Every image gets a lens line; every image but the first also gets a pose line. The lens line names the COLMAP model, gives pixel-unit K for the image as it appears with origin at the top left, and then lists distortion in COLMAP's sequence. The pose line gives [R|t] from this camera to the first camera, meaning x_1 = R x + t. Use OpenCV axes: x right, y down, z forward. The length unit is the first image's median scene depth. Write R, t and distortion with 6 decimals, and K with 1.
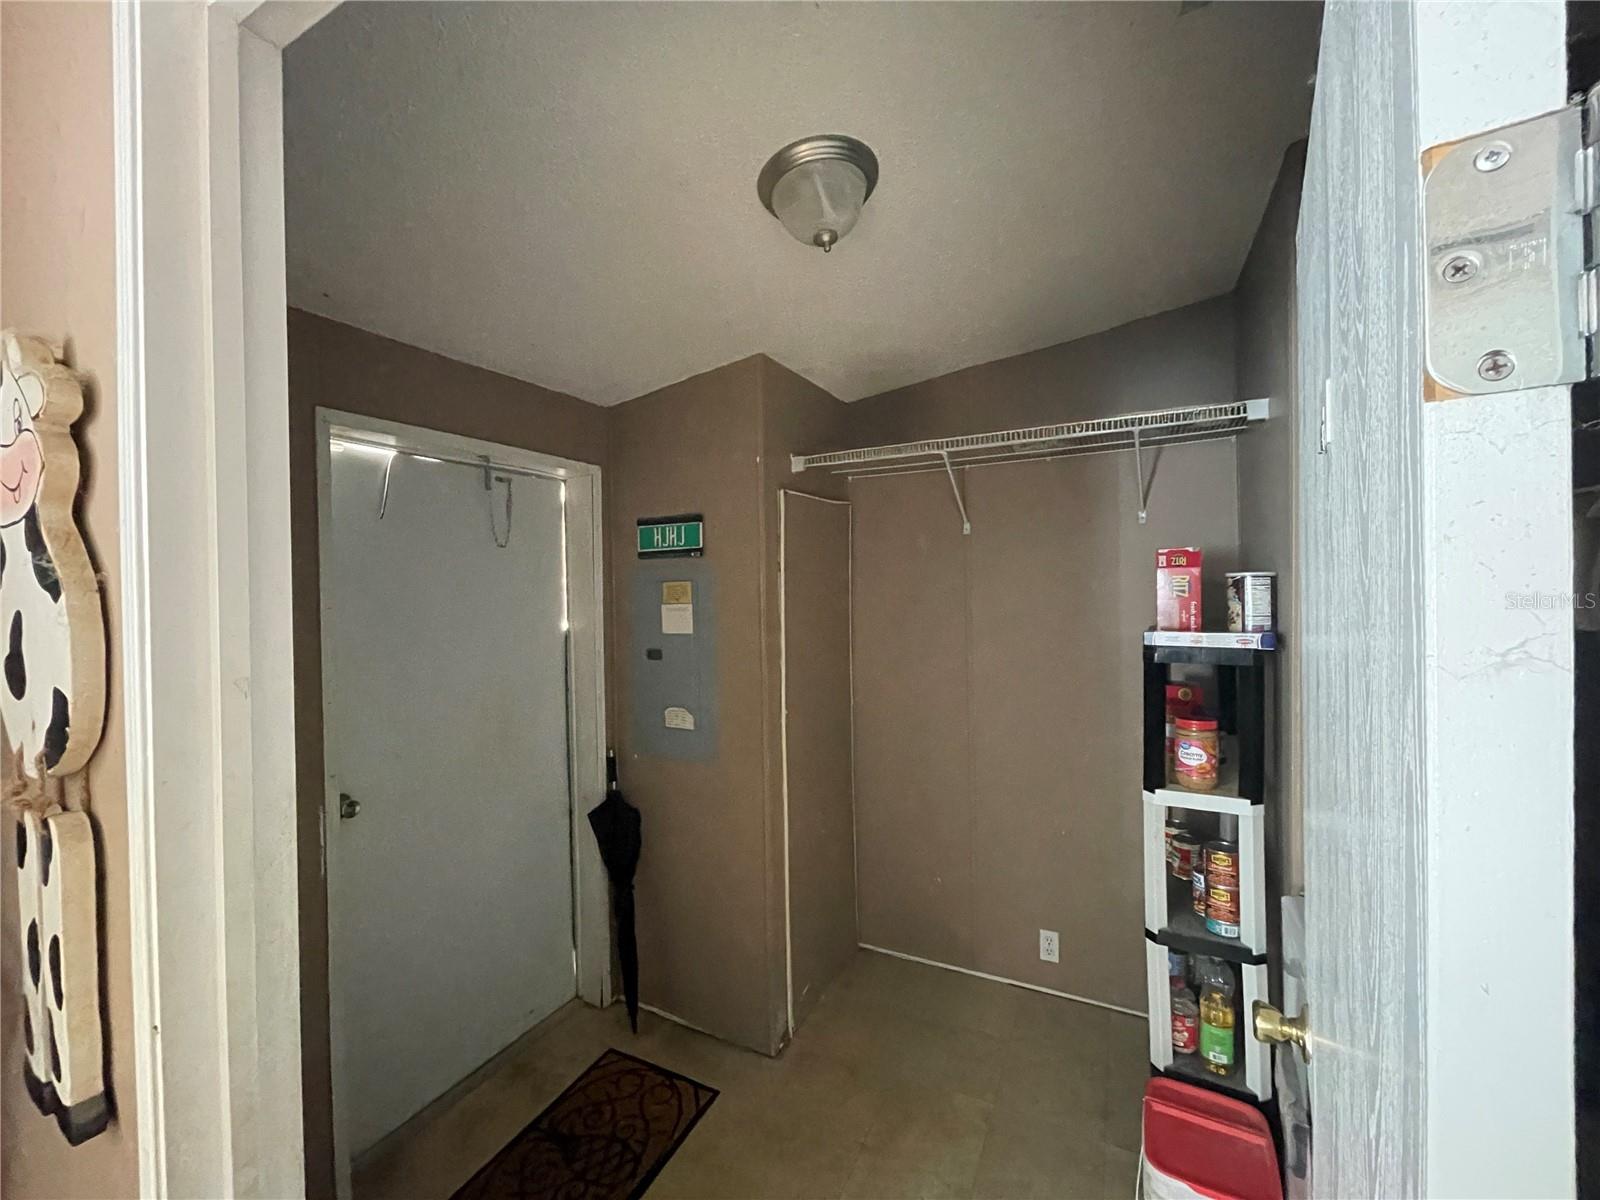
lens RADIAL K [[652.9, 0, 792.8], [0, 652.9, 593.1], [0, 0, 1]] dist [0.000641, -0.000039]
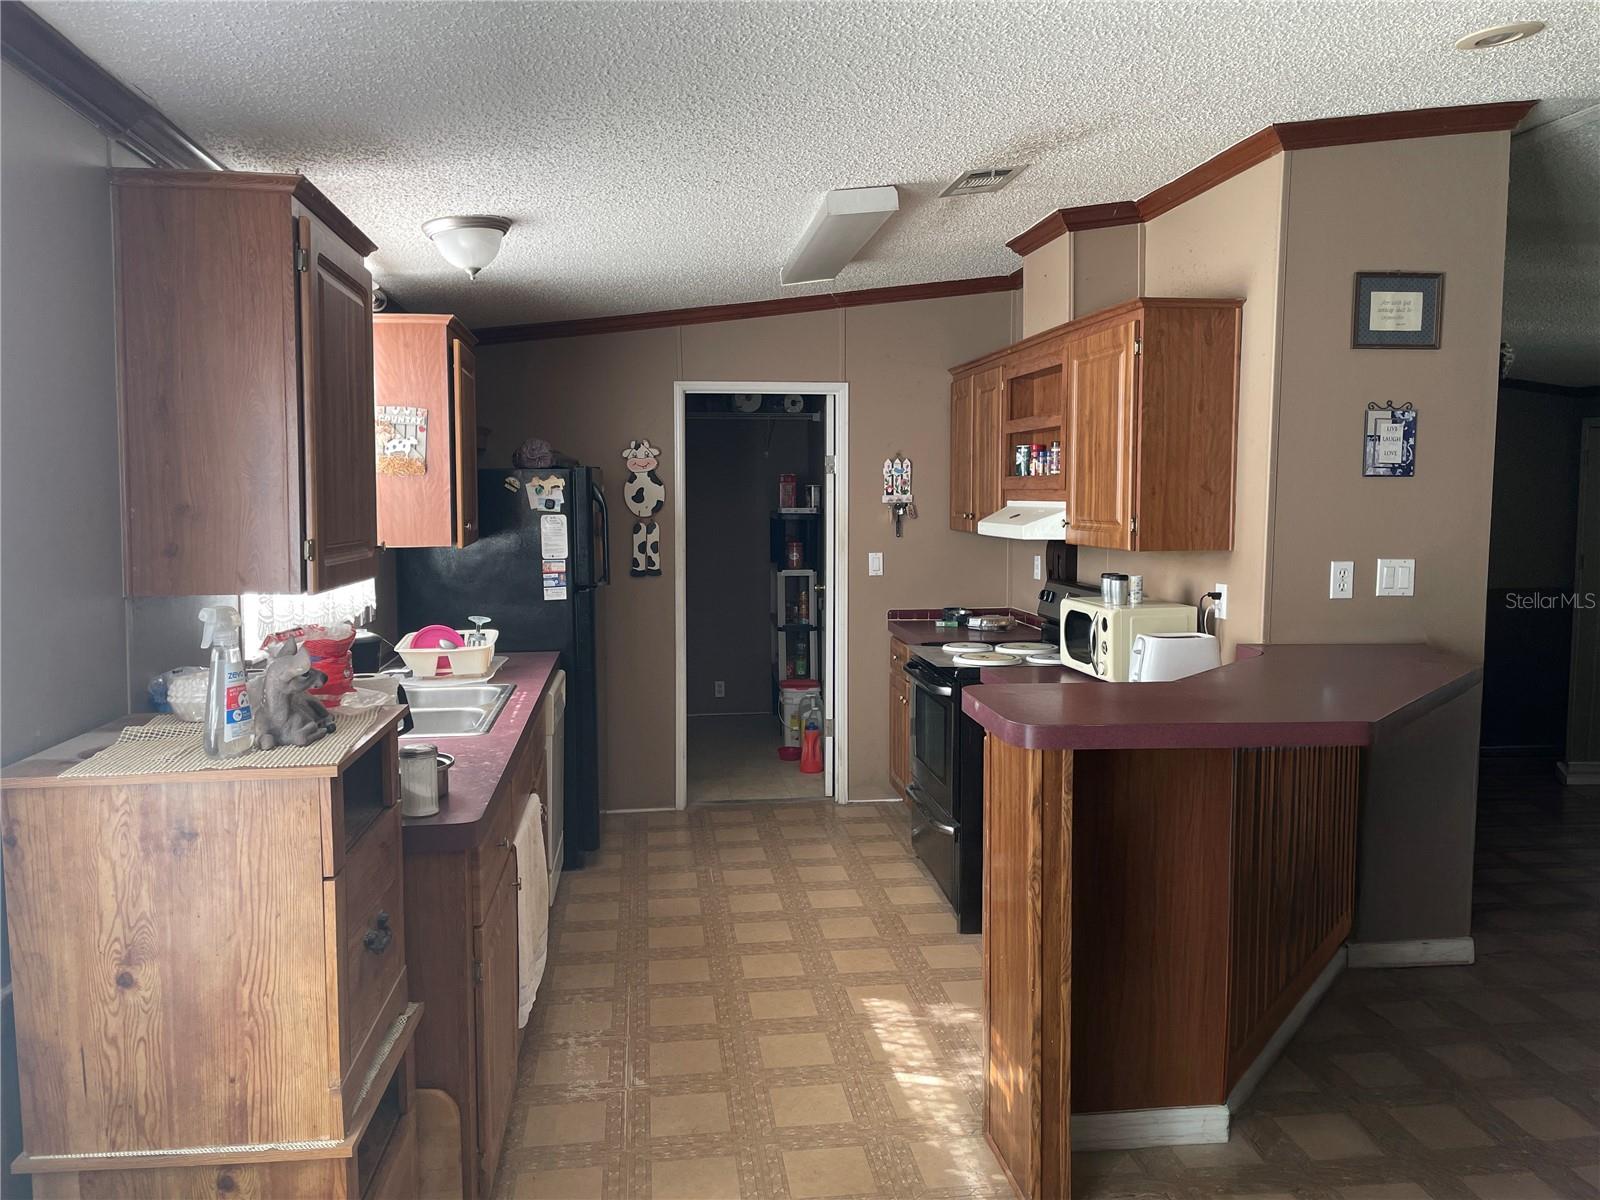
lens RADIAL K [[1193.8, 0, 798.6], [0, 1193.8, 597.4], [0, 0, 1]] dist [0.001842, -0.003309]
pose [[0.820211, -0.031553, 0.571190, -2.006630], [-0.006117, 0.997937, 0.063910, 0.112140], [-0.572028, -0.055914, 0.818326, -2.786453]]
